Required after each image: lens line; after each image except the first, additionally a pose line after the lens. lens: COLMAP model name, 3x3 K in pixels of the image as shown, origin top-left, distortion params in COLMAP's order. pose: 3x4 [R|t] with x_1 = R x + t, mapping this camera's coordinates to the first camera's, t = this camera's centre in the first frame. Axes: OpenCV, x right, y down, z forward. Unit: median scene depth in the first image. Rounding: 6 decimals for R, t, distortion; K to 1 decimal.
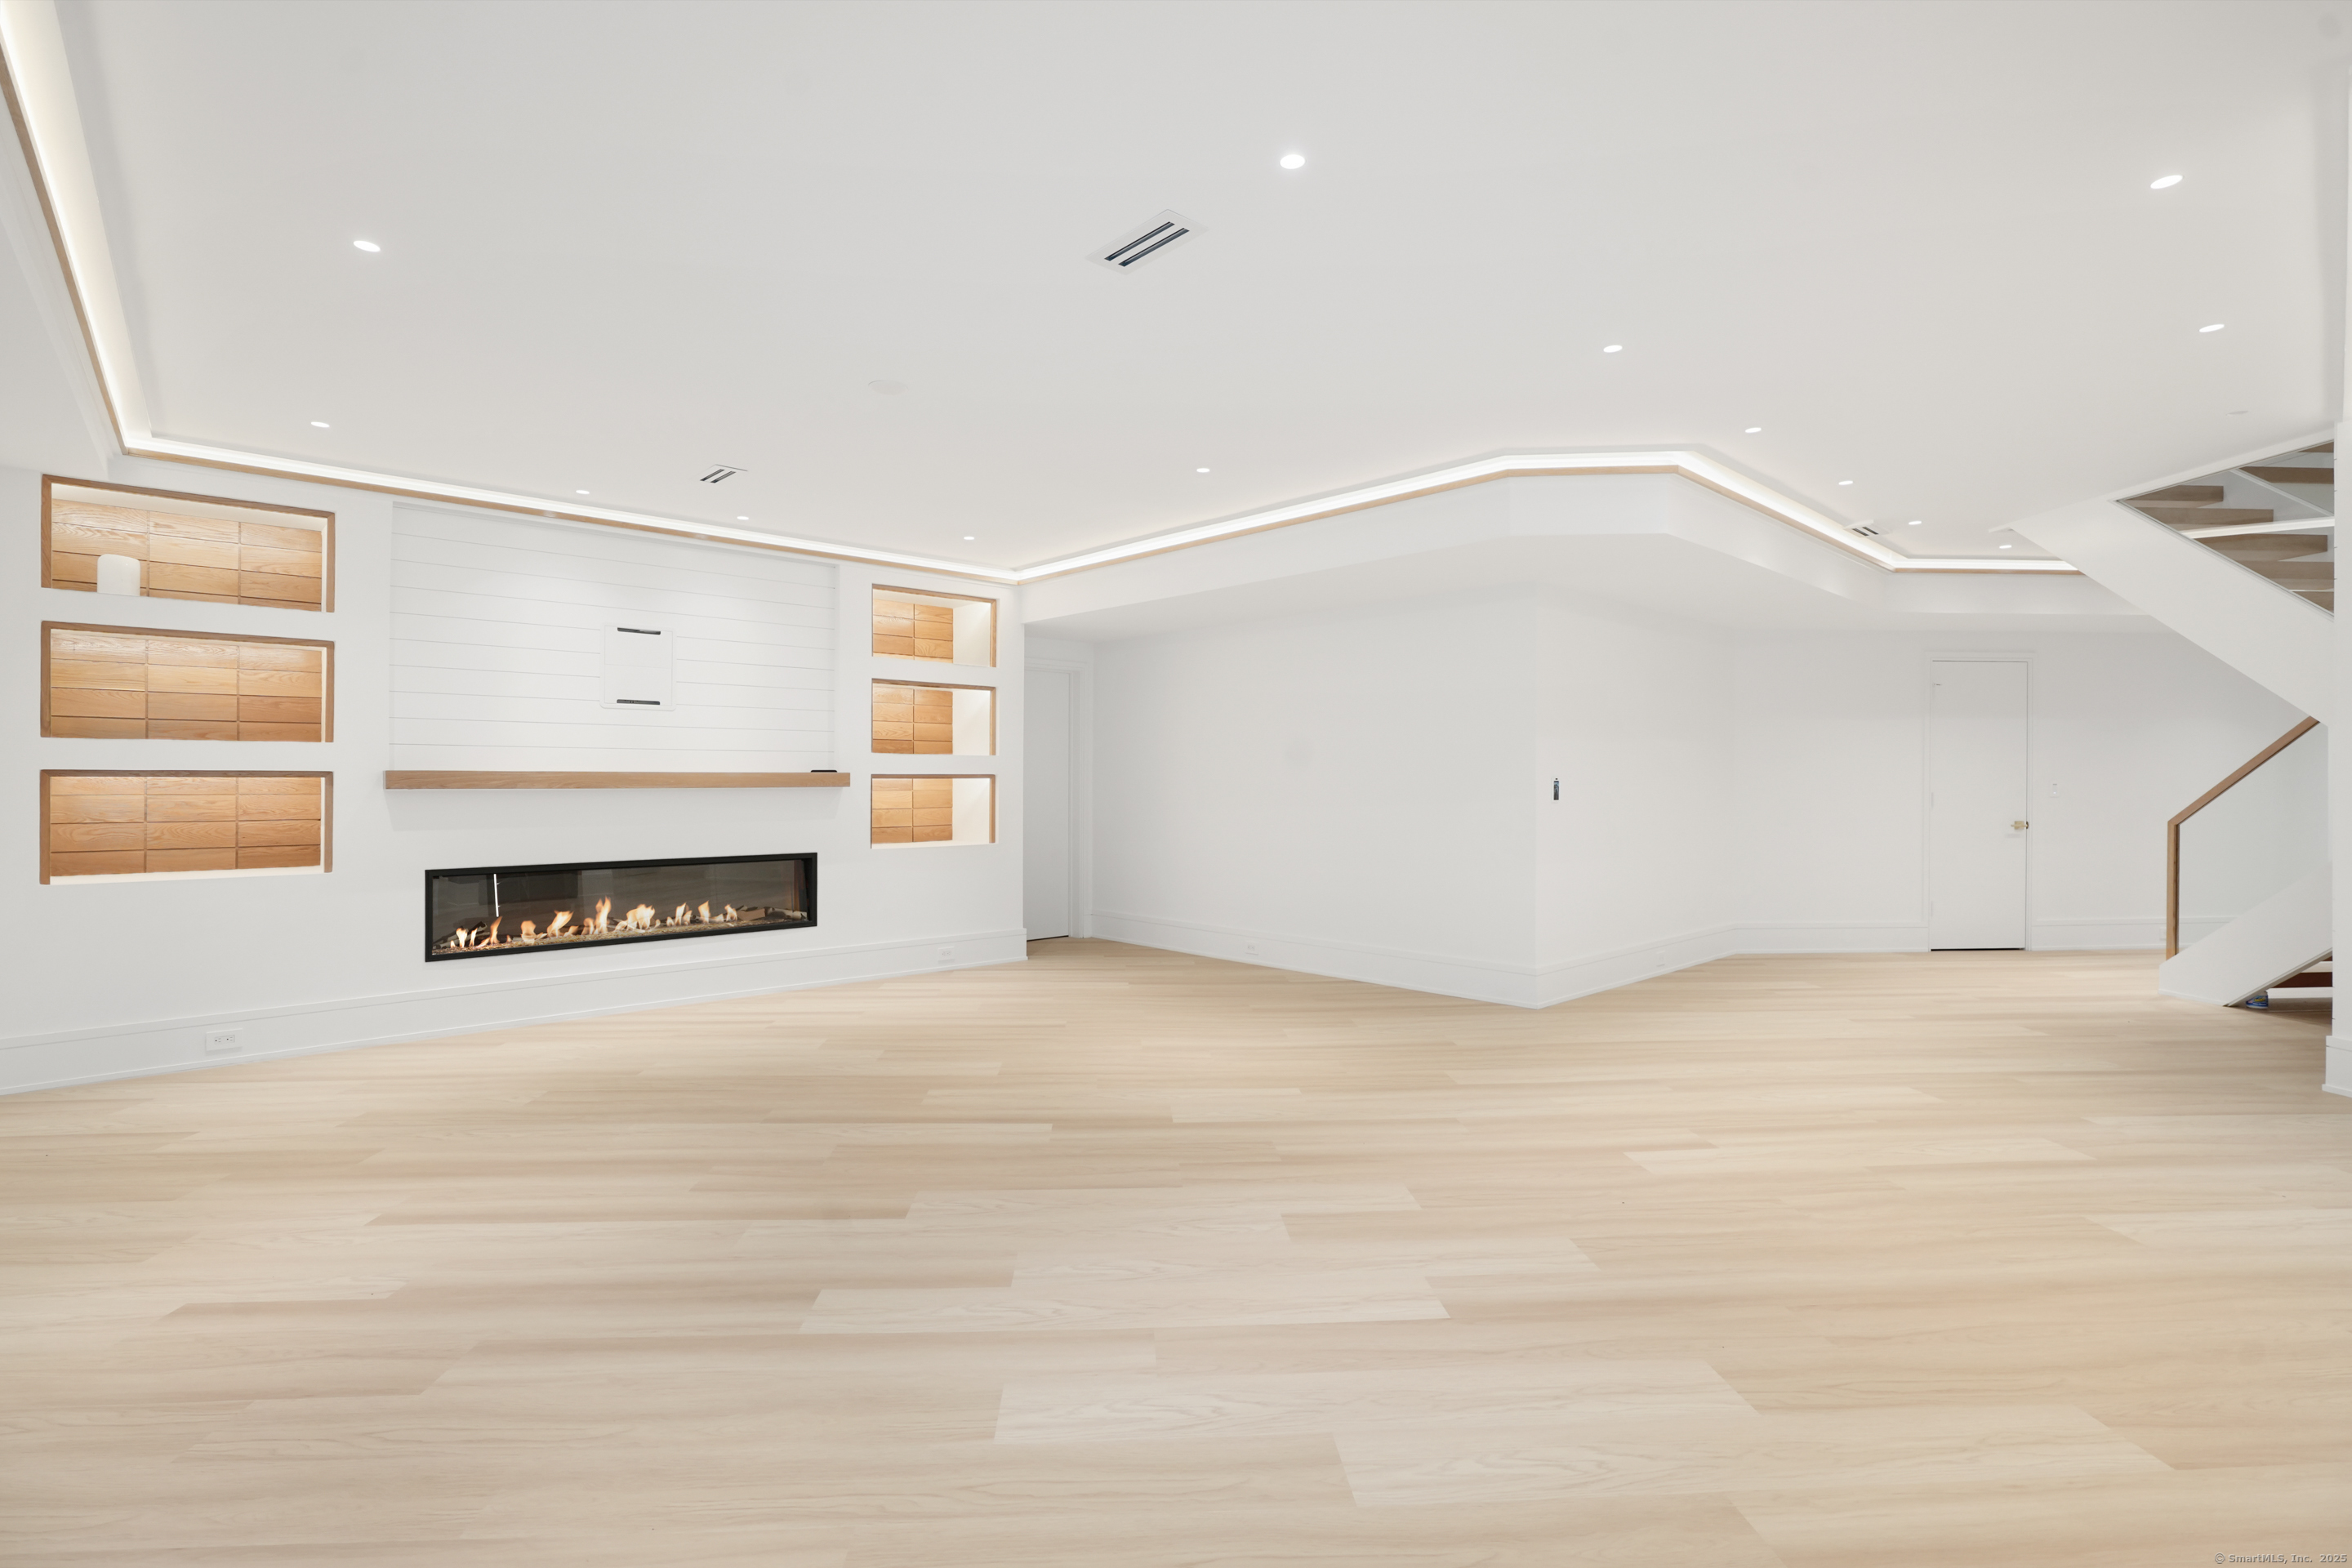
lens RADIAL K [[1139.1, 0, 1175.2], [0, 1139.1, 781.7], [0, 0, 1]] dist [-0.001263, -0.000082]
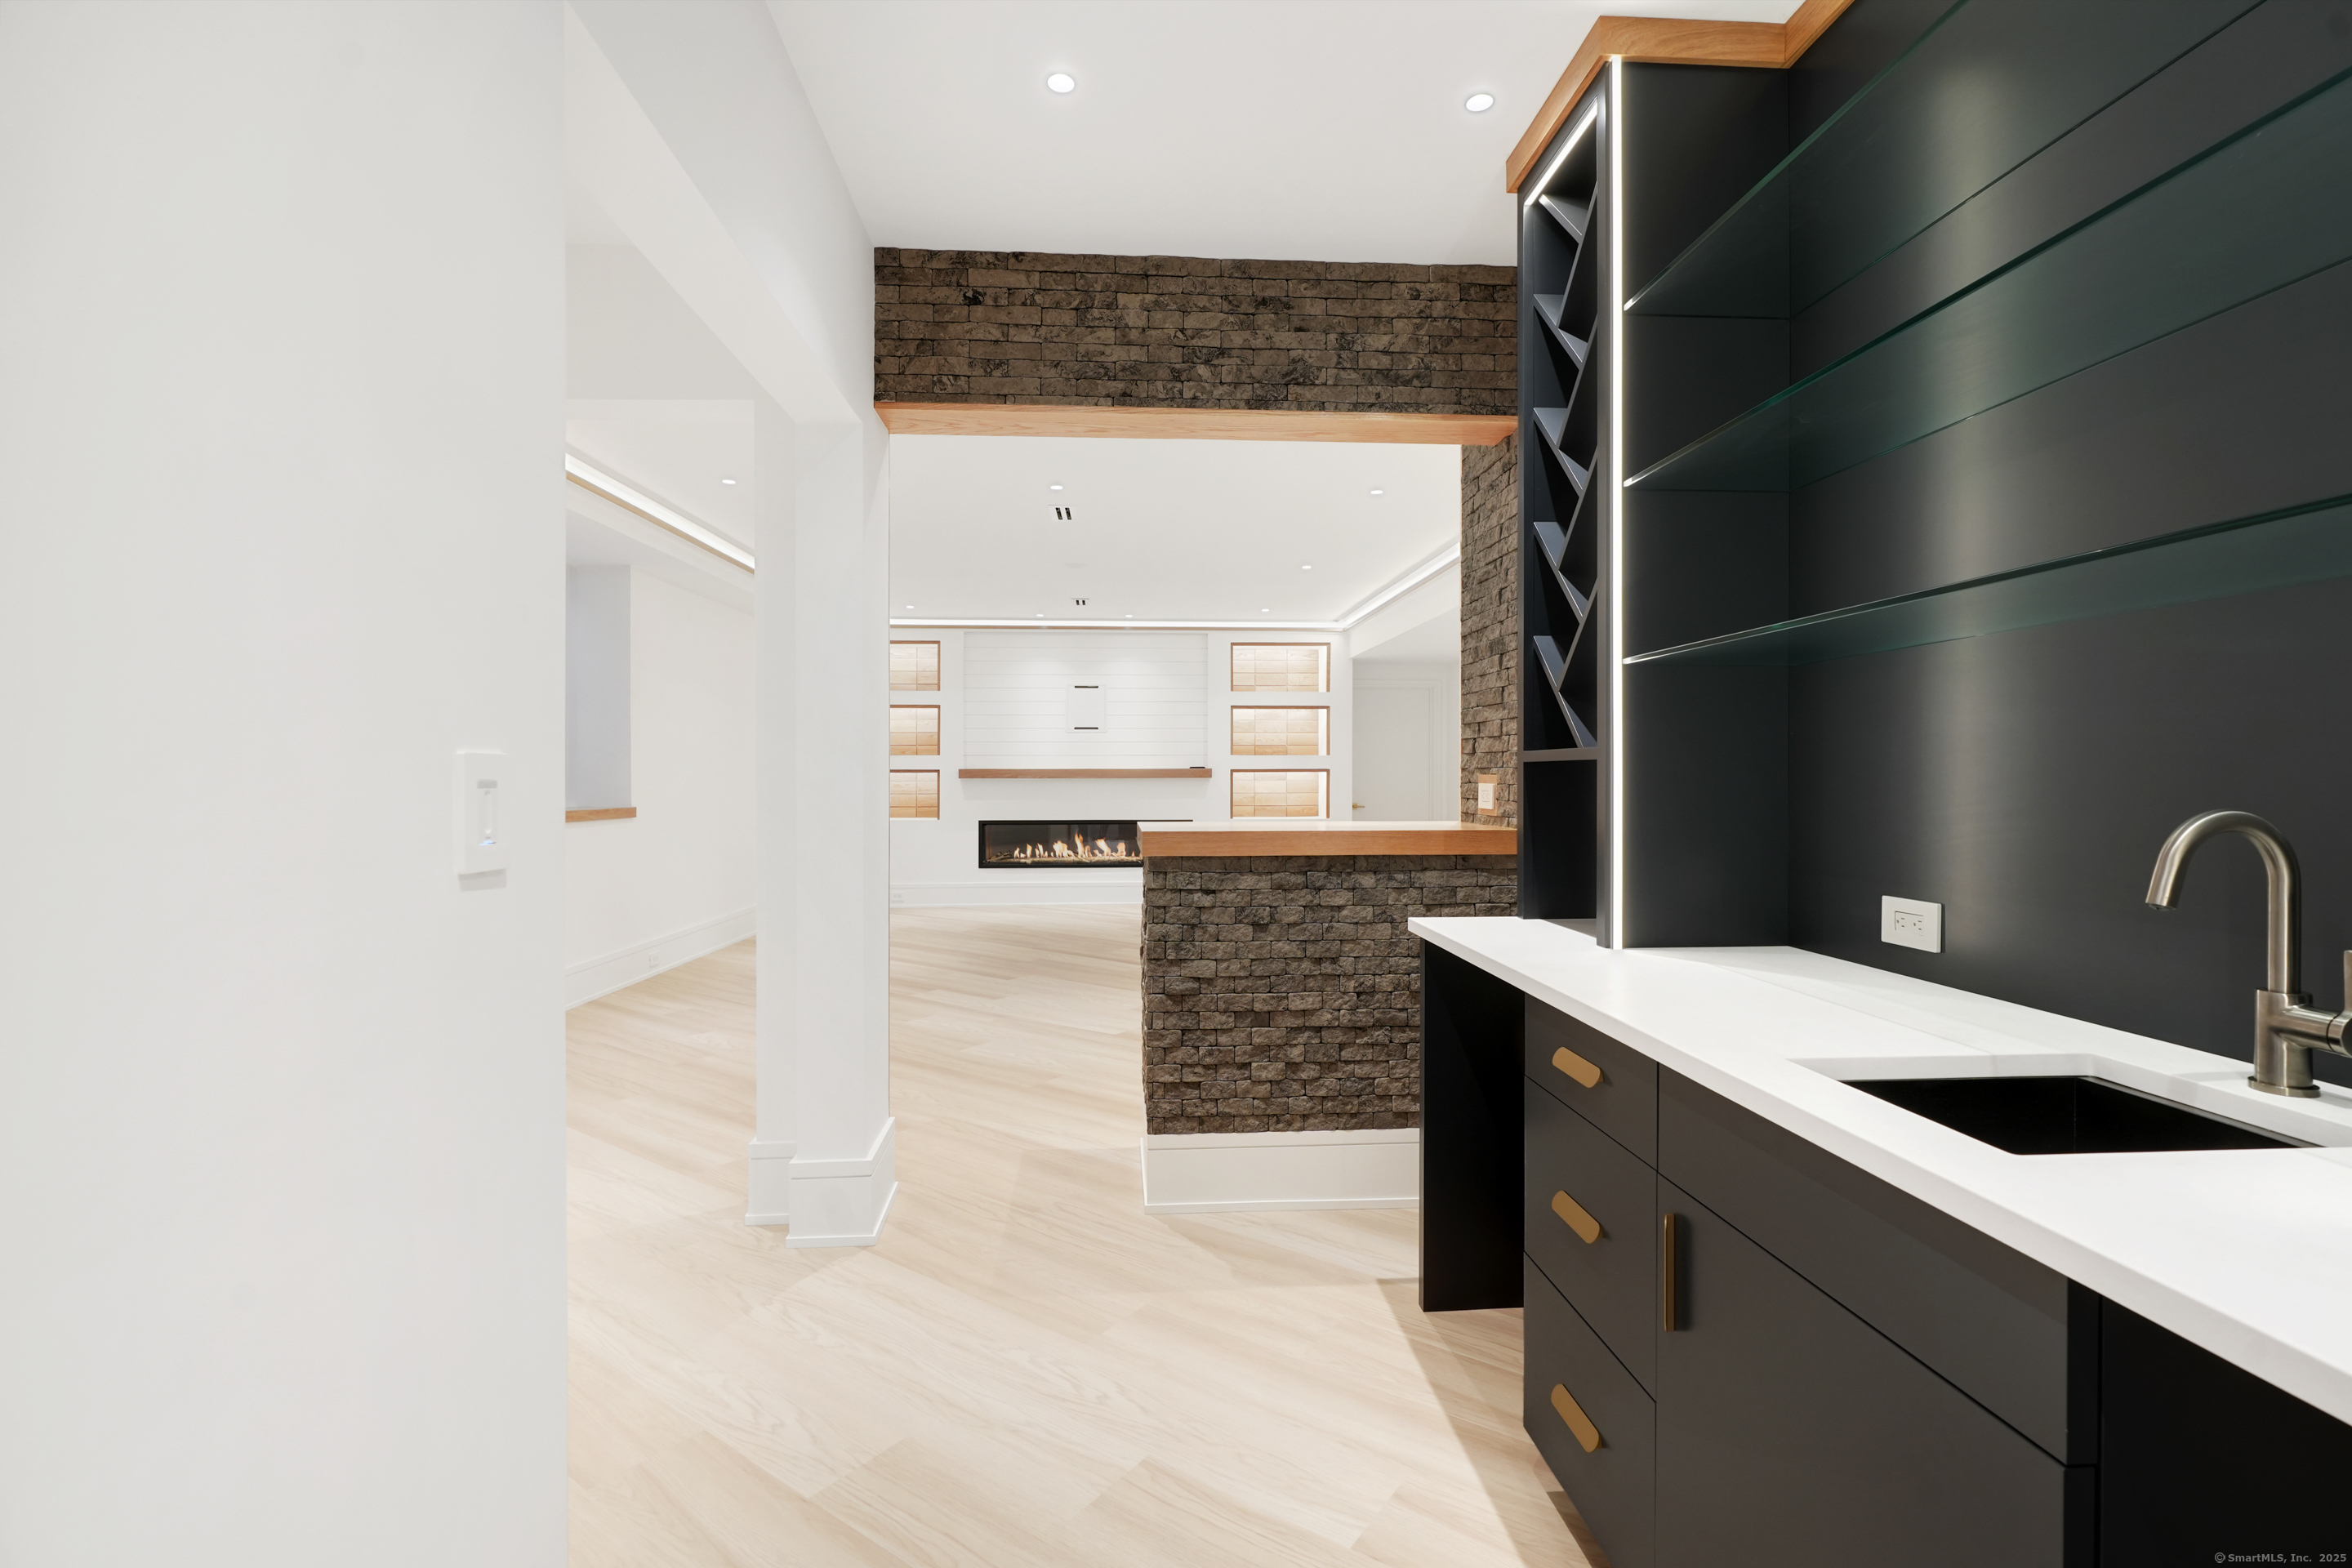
lens RADIAL K [[1078.4, 0, 1177.4], [0, 1078.4, 781.7], [0, 0, 1]] dist [0.019249, 0.000410]
pose [[0.764429, 0.002481, -0.644703, 0.725205], [0.002483, 0.999974, 0.006791, -0.000091], [0.644703, -0.006792, 0.764403, -0.167095]]
